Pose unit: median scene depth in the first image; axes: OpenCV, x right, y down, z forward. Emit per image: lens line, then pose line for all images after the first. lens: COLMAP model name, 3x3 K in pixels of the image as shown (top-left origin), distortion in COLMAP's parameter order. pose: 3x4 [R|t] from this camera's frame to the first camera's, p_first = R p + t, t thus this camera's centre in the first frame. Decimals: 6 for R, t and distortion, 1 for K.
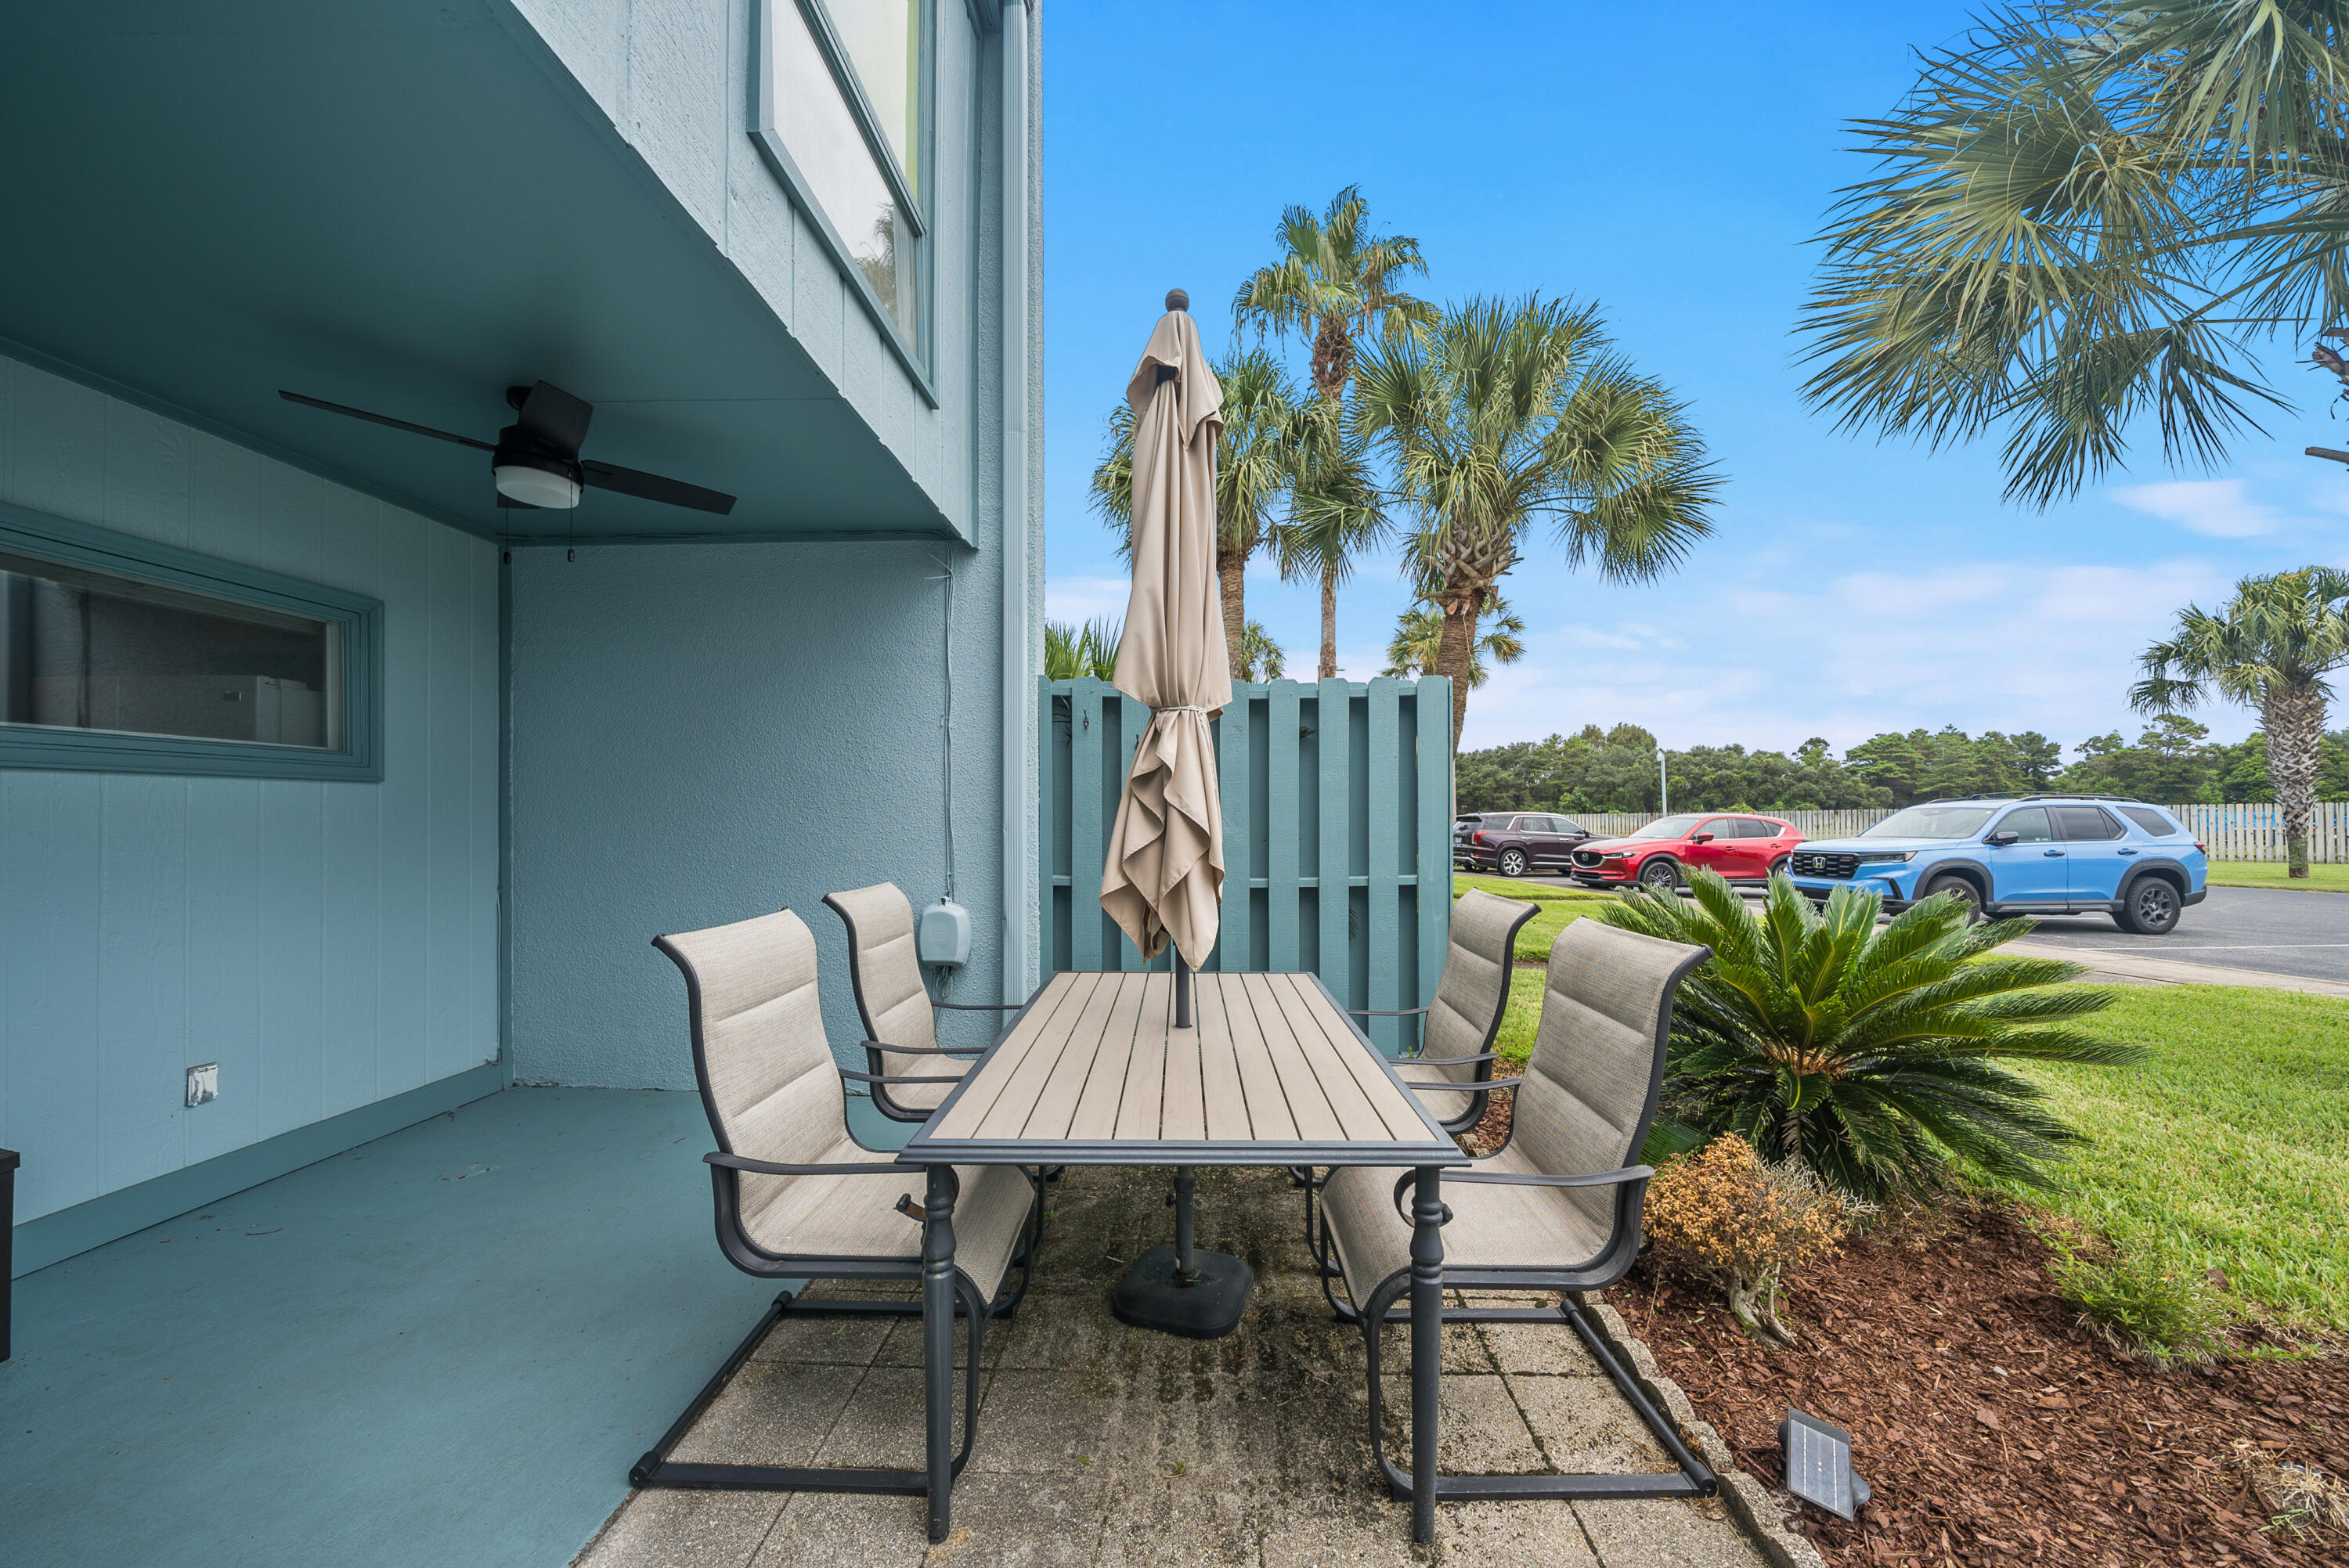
lens RADIAL K [[801.2, 0, 1171.5], [0, 801.2, 820.9], [0, 0, 1]] dist [0.000290, 0.000039]
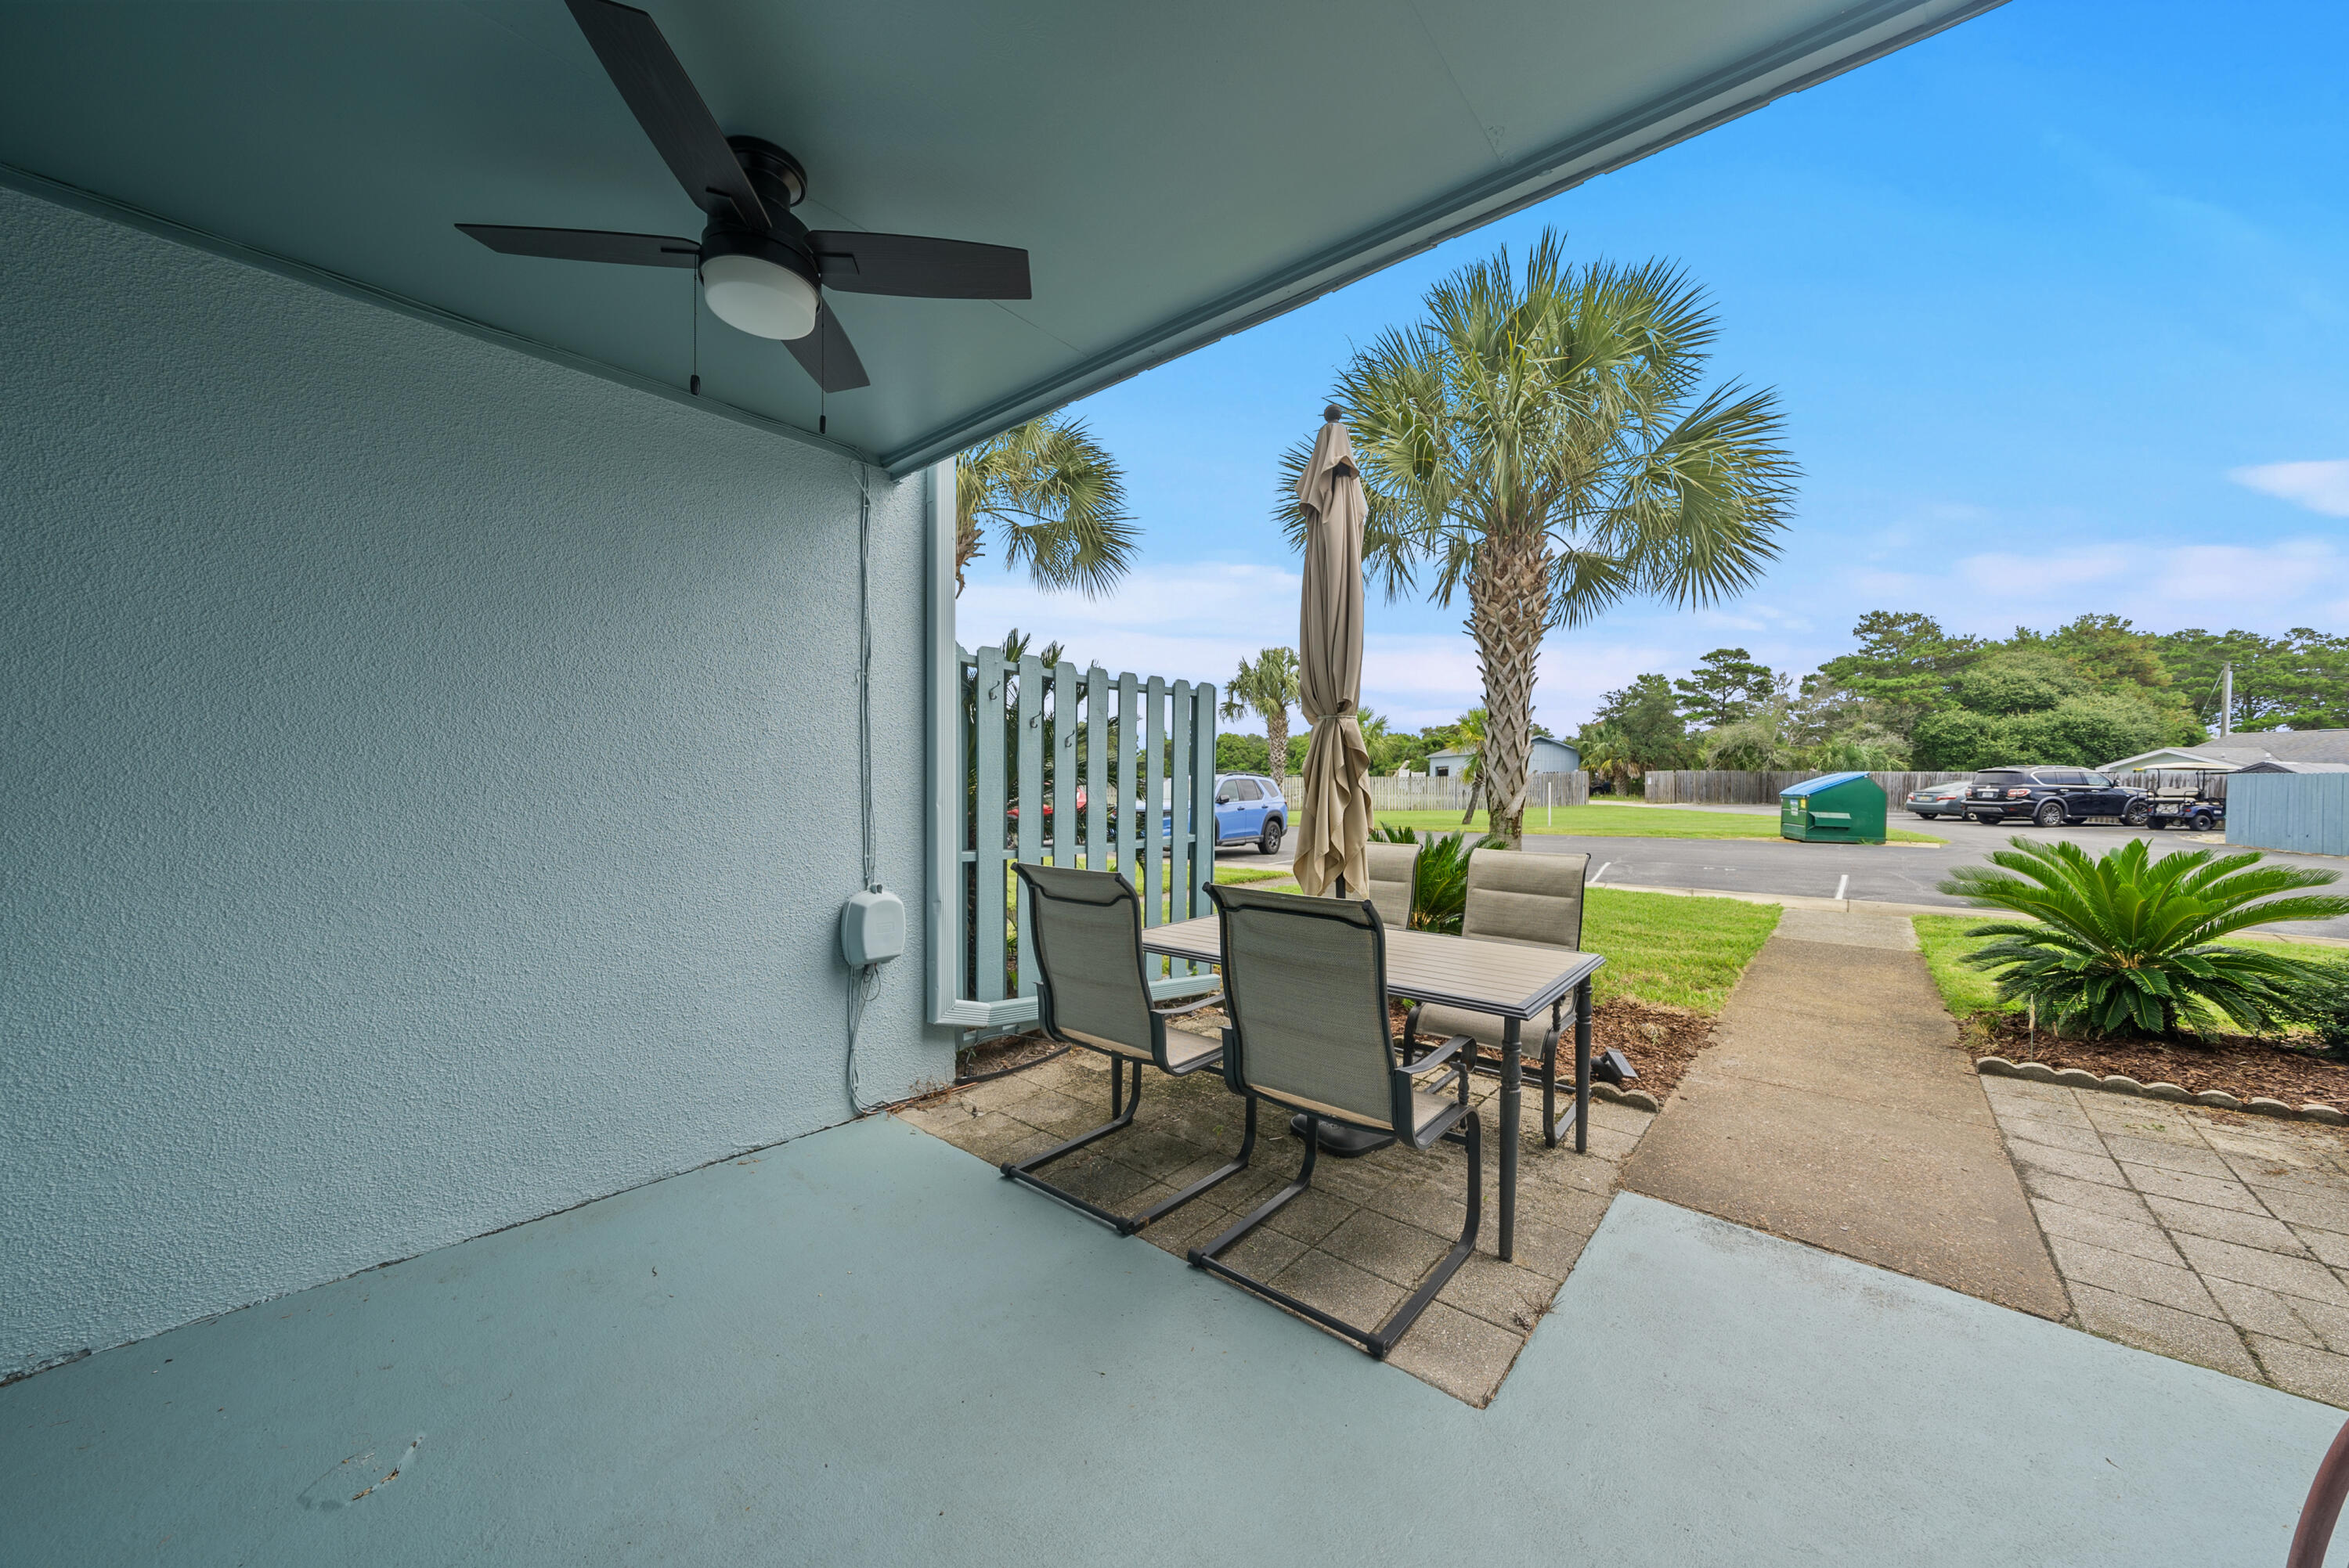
lens RADIAL K [[812.2, 0, 1184.9], [0, 812.2, 794.4], [0, 0, 1]] dist [-0.004192, -0.000054]
pose [[0.619814, -0.007562, 0.784712, -0.252428], [0.000498, 0.999957, 0.009242, -0.002531], [-0.784748, -0.005337, 0.619792, 0.069019]]
